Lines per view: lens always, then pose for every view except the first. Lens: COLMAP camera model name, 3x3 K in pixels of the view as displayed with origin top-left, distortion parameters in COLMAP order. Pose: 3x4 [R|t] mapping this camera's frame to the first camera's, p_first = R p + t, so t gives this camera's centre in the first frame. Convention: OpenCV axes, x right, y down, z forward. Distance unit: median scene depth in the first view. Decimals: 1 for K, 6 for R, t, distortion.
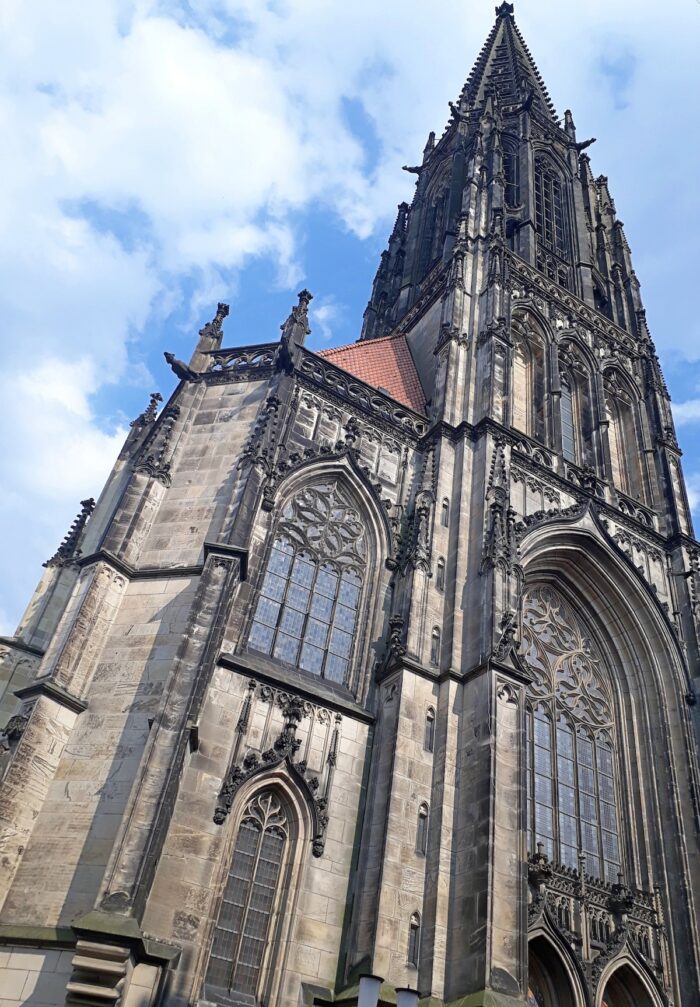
lens RADIAL K [[810.9, 0, 352.2], [0, 810.9, 502.6], [0, 0, 1]] dist [0.005723, -0.011468]
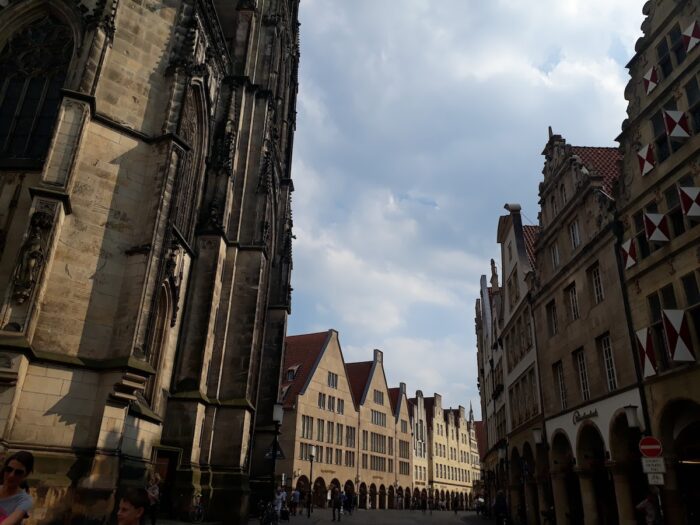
lens RADIAL K [[572.9, 0, 349.9], [0, 572.9, 263.5], [0, 0, 1]] dist [0.004888, -0.002332]
pose [[0.549539, 0.225856, 0.804361, -0.916745], [-0.529260, 0.839053, 0.125992, -0.063147], [-0.646445, -0.494953, 0.580629, 0.057779]]
